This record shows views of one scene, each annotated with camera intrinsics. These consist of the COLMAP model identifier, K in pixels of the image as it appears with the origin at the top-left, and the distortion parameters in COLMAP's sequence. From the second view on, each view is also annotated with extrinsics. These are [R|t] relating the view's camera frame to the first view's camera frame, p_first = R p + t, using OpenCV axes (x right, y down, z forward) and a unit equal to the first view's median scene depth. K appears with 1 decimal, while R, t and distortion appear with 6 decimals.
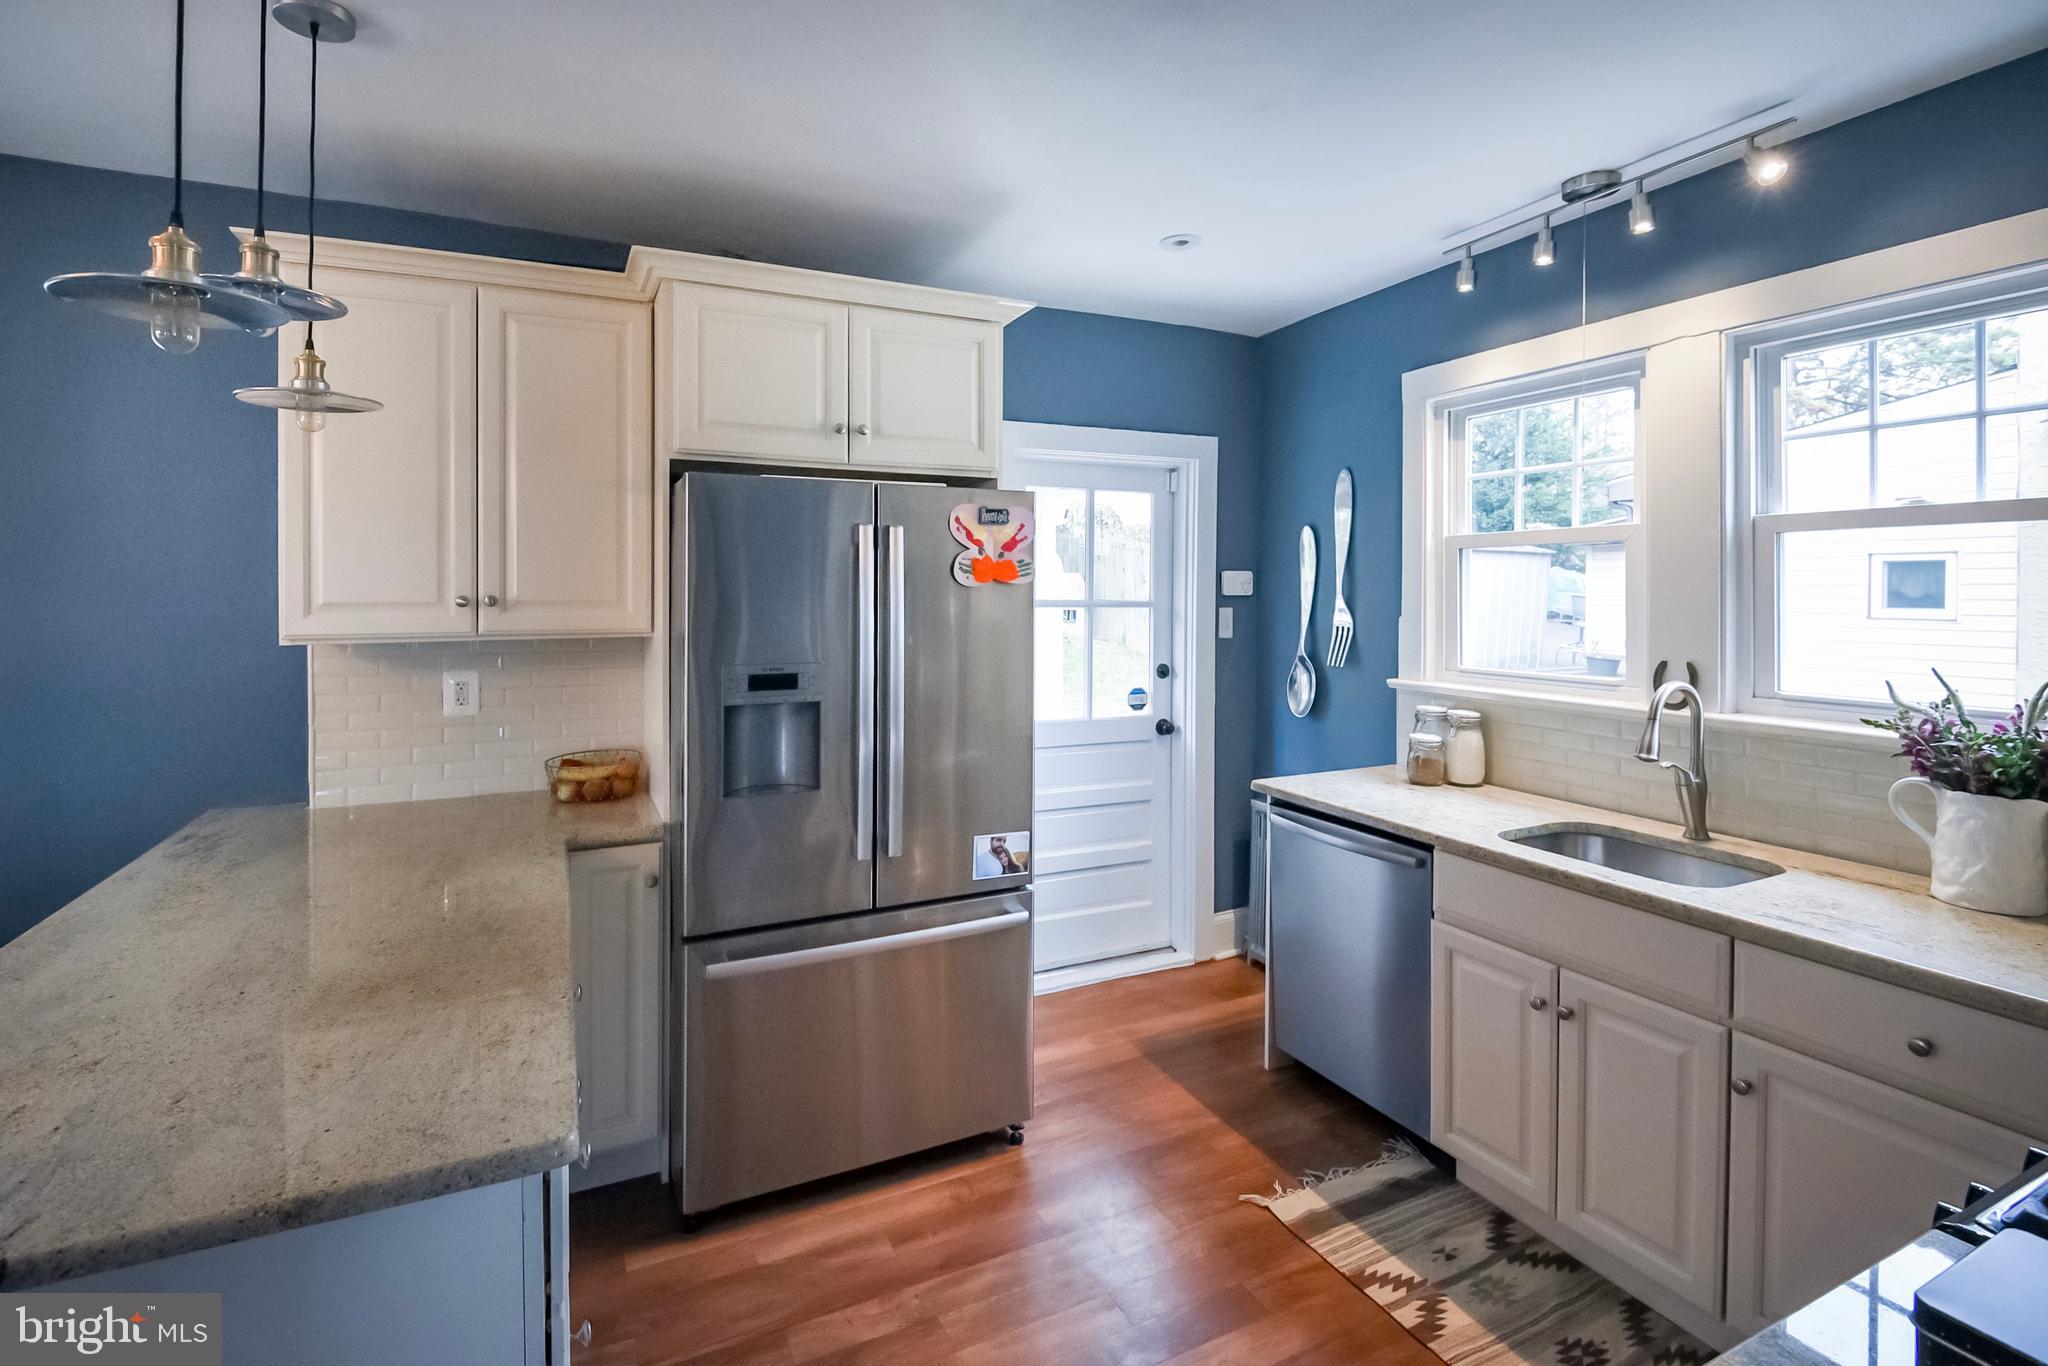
lens RADIAL K [[984.2, 0, 1066.1], [0, 984.2, 603.1], [0, 0, 1]] dist [0.015482, -0.012921]
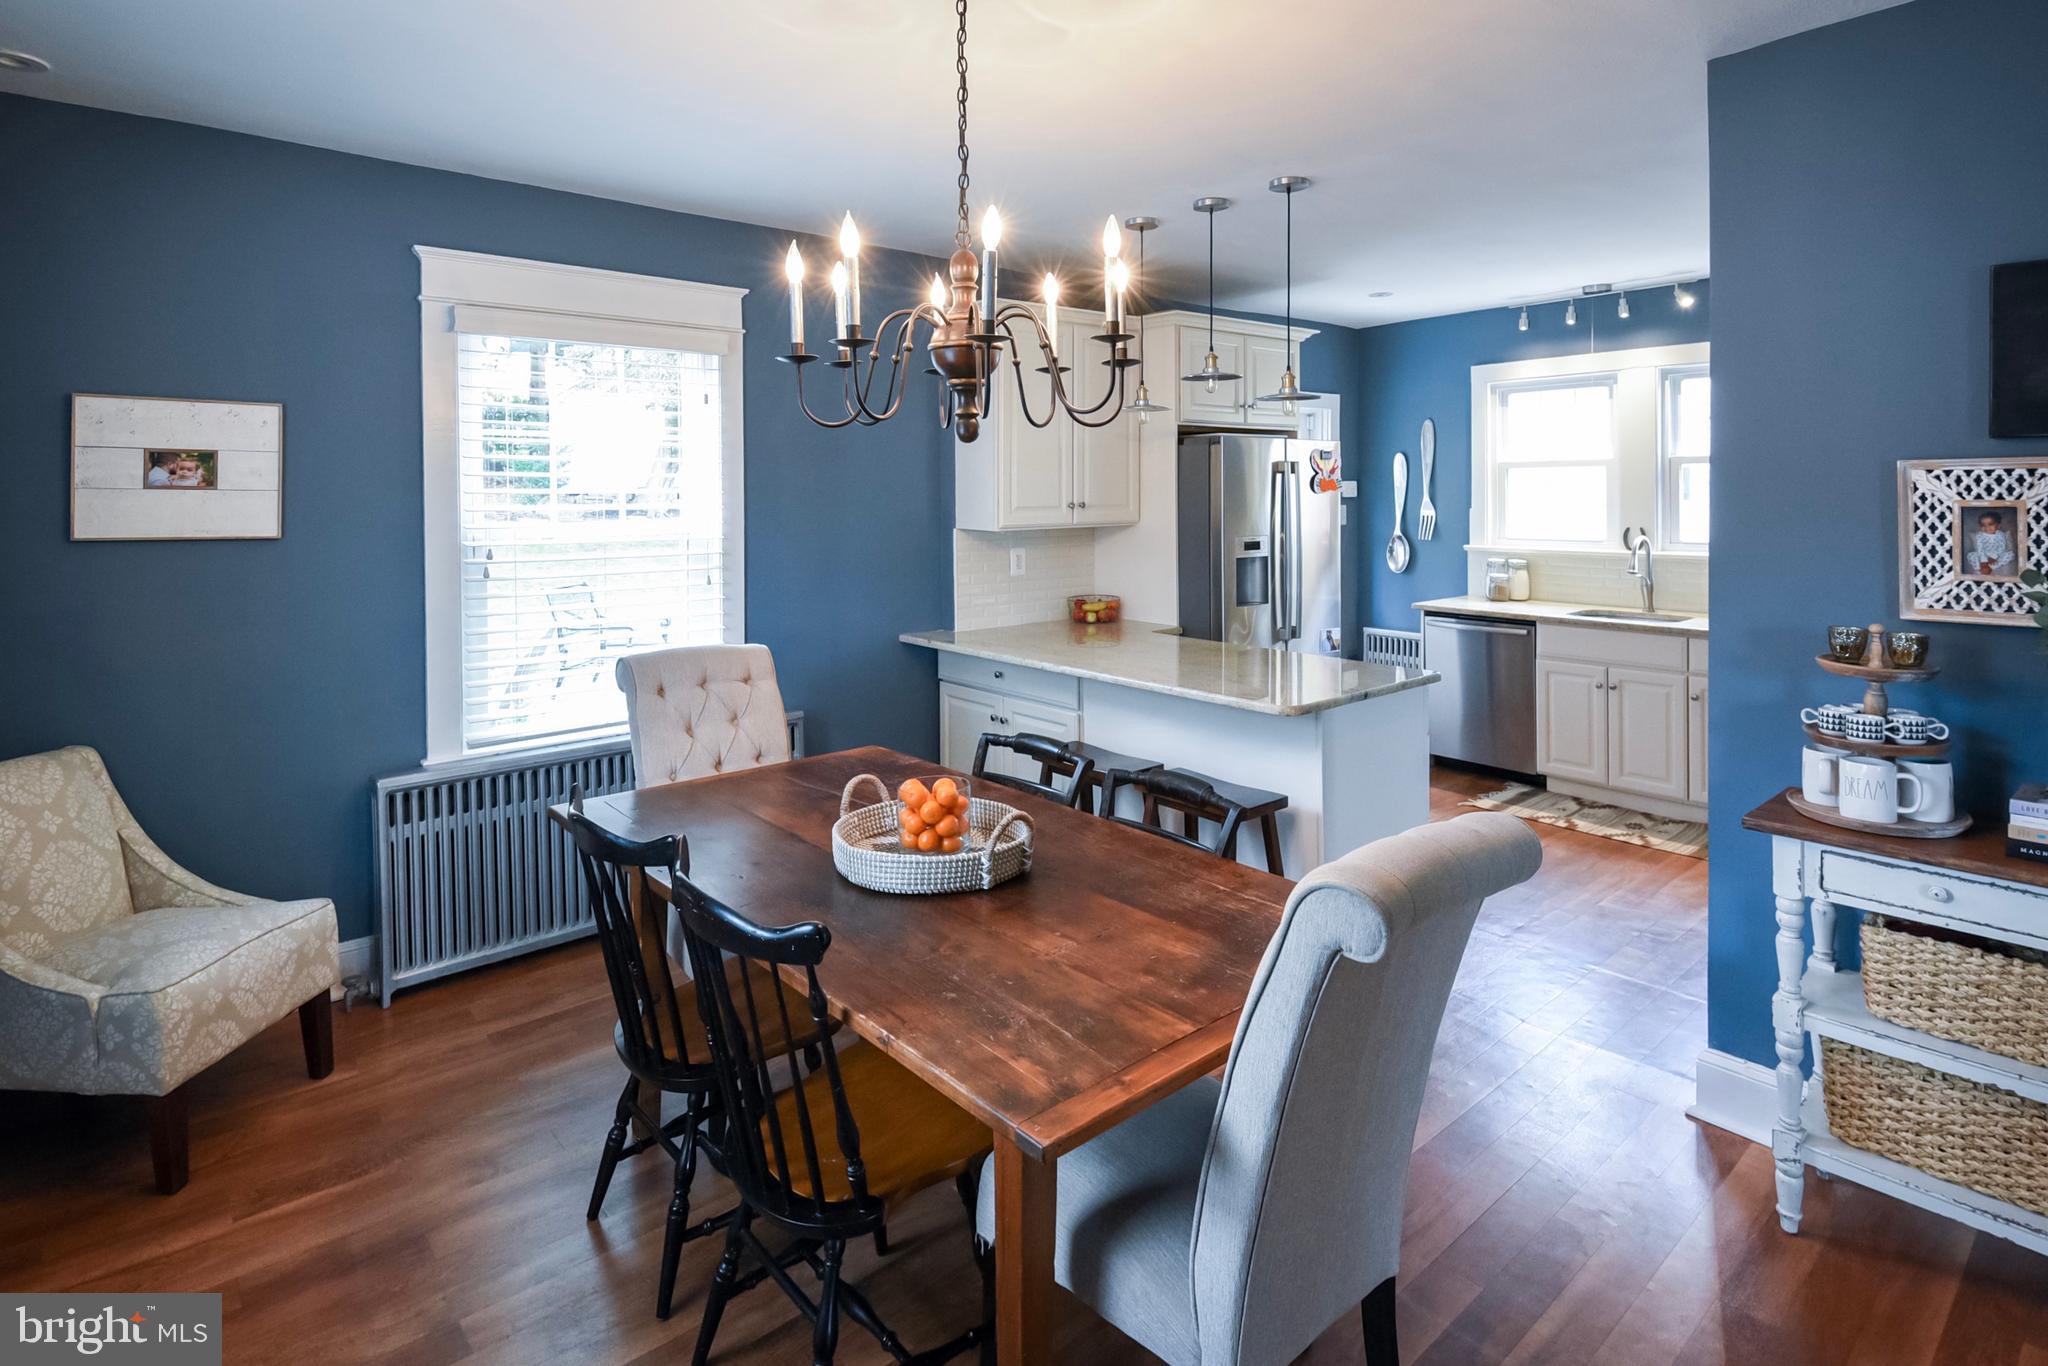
lens RADIAL K [[1167.1, 0, 1055.9], [0, 1167.1, 522.4], [0, 0, 1]] dist [0.009769, -0.004701]
pose [[0.960248, -0.017392, 0.278605, -1.140193], [0.013877, 0.999797, 0.014585, -0.001829], [-0.278802, -0.010139, 0.960295, -0.926842]]
